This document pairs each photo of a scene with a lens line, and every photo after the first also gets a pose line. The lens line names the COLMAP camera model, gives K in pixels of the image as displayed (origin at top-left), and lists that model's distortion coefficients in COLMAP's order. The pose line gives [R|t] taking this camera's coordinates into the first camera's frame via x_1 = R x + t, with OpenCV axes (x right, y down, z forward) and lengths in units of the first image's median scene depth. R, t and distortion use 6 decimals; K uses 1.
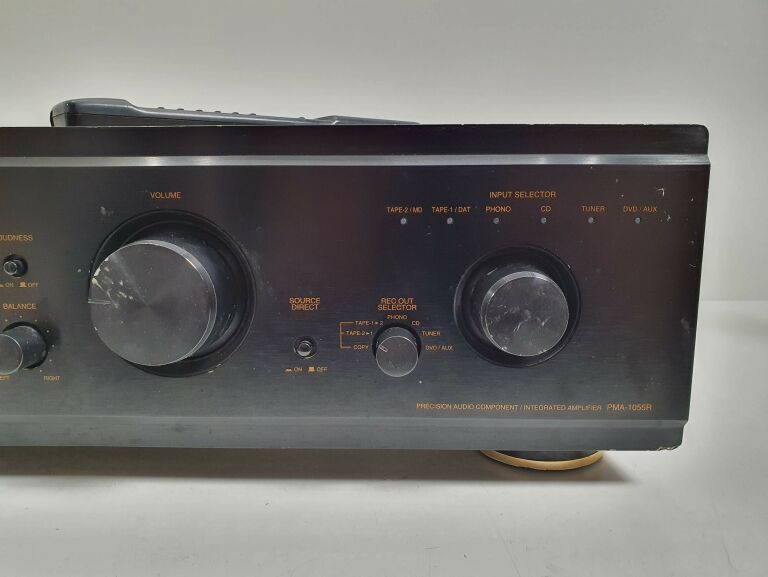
lens RADIAL K [[515.7, 0, 383.9], [0, 515.7, 318.0], [0, 0, 1]] dist [0.037998, 0.001217]
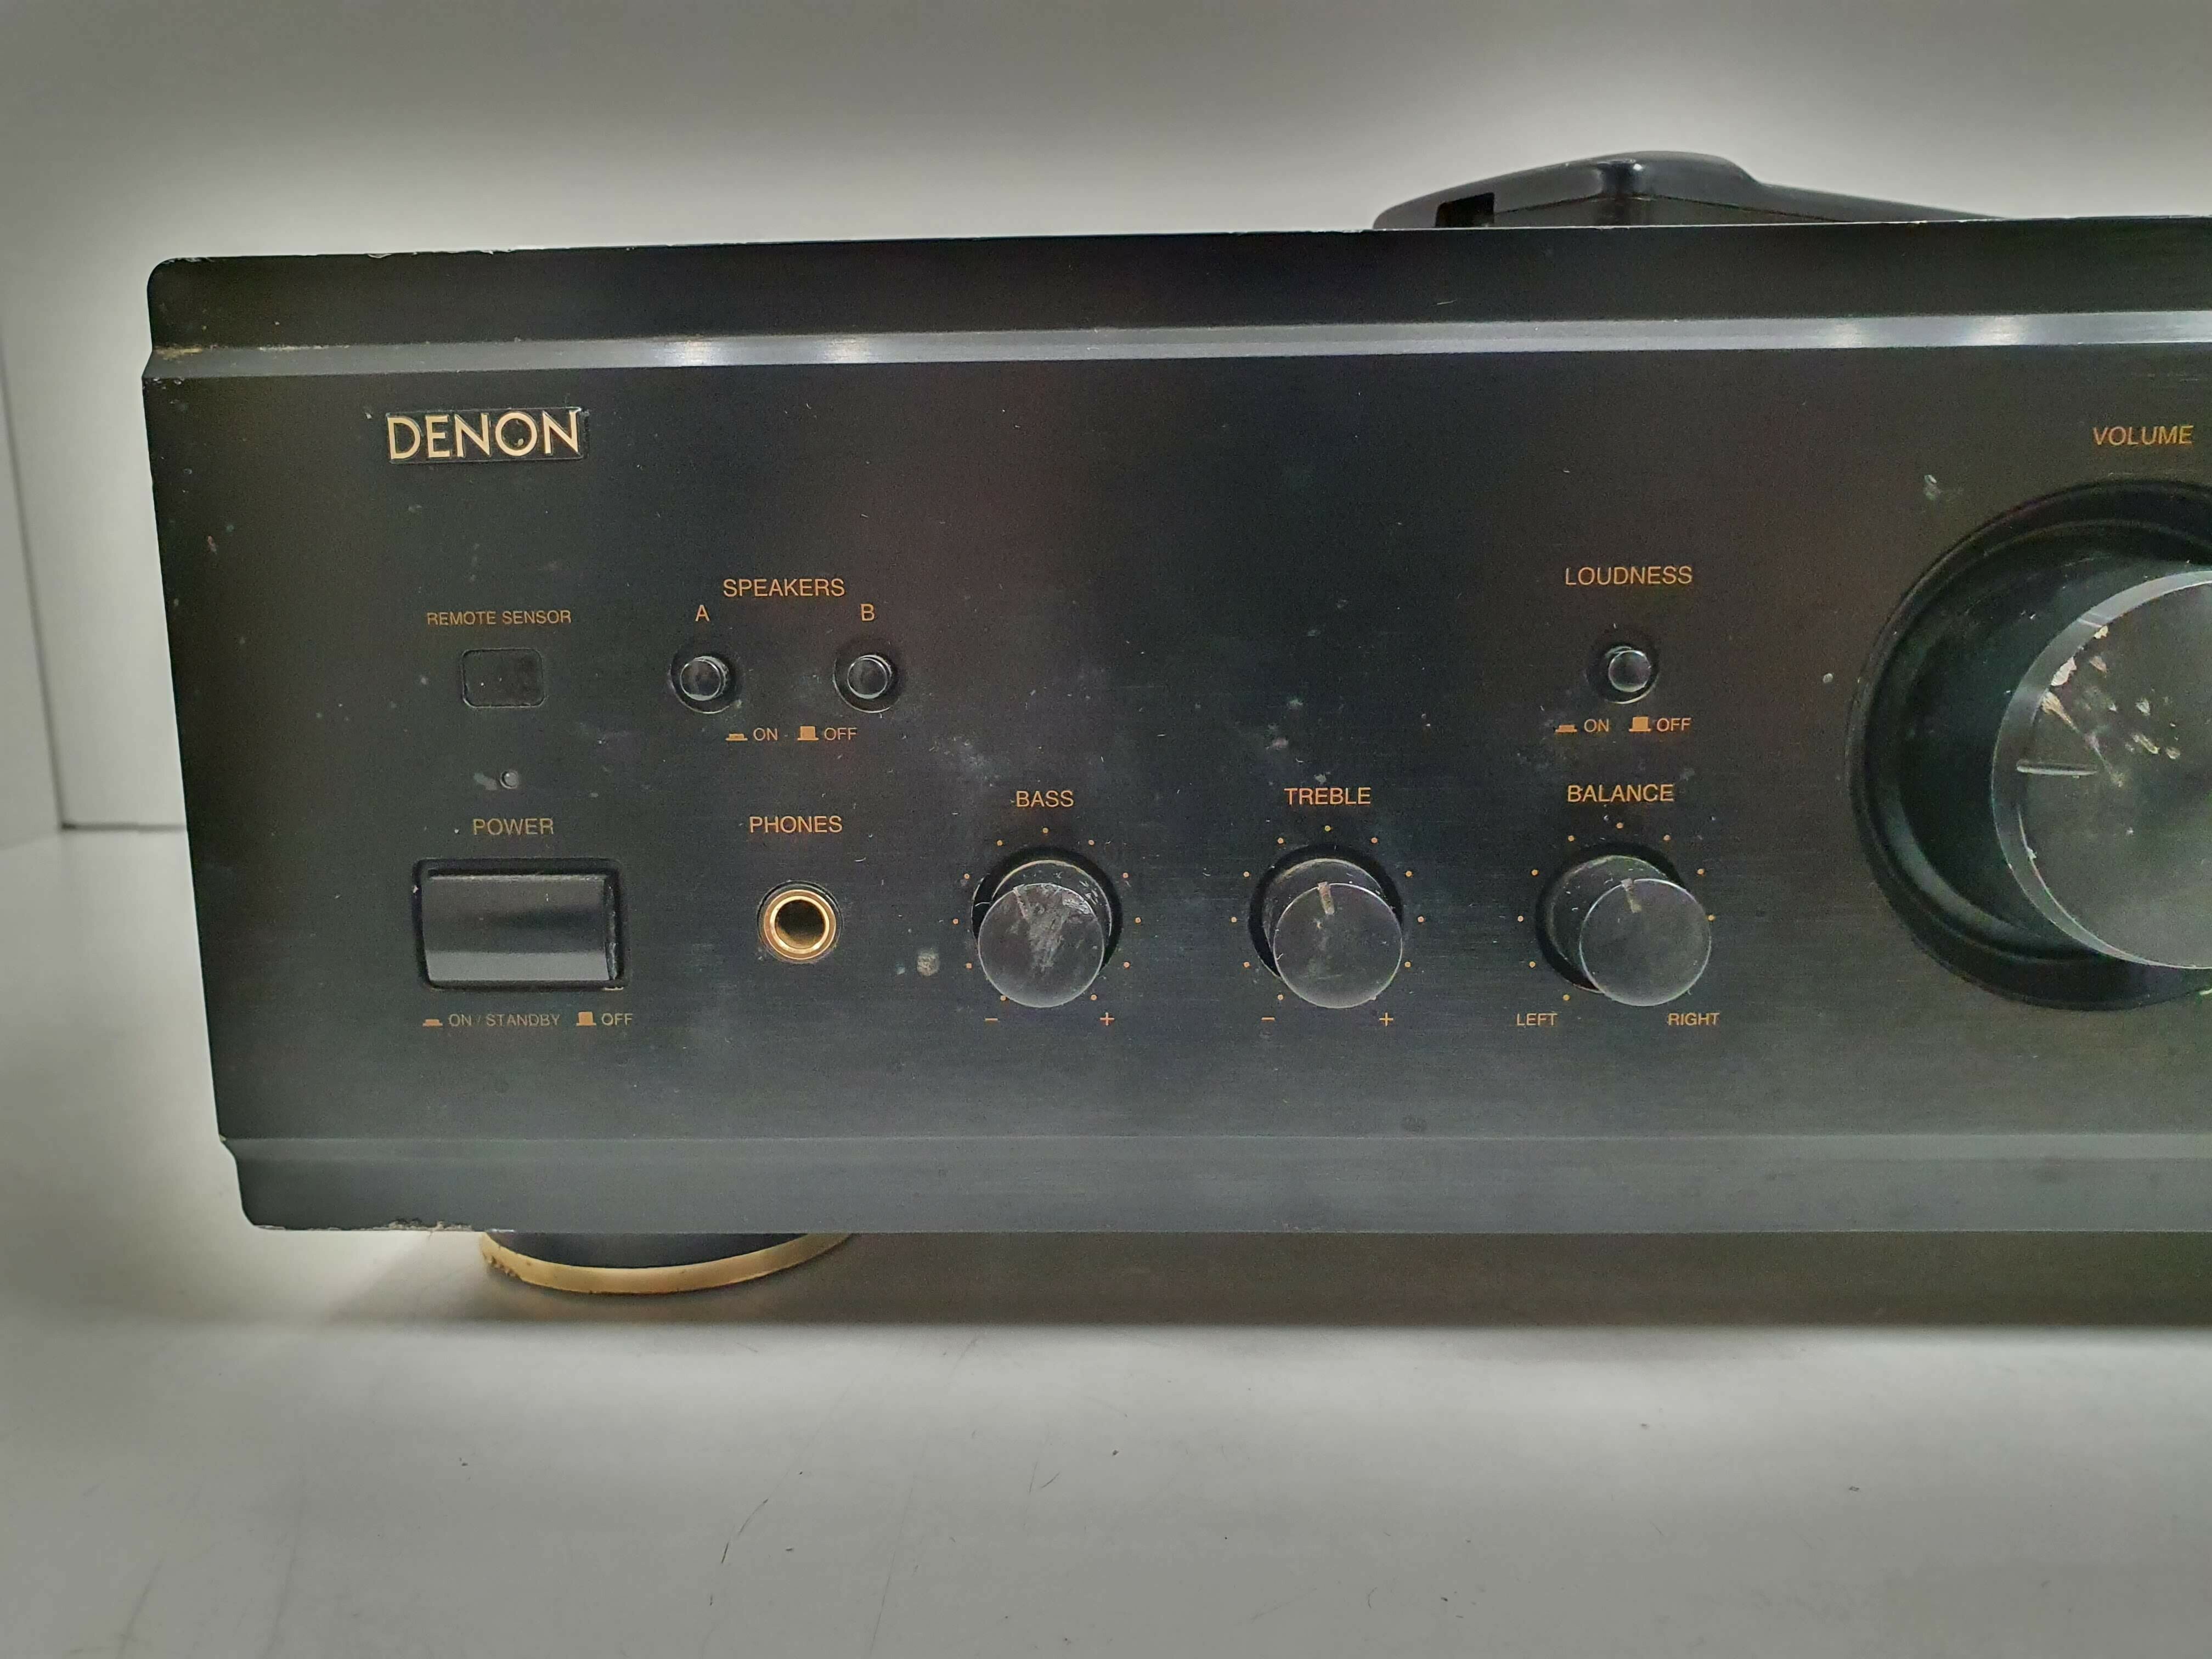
lens RADIAL K [[1620.8, 0, 1106.0], [0, 1620.8, 829.5], [0, 0, 1]] dist [0.002489, 0.004843]
pose [[0.999634, -0.018572, 0.019678, -1.071260], [0.018686, 0.999810, -0.005604, 0.000315], [-0.019570, 0.005970, 0.999791, 0.029073]]
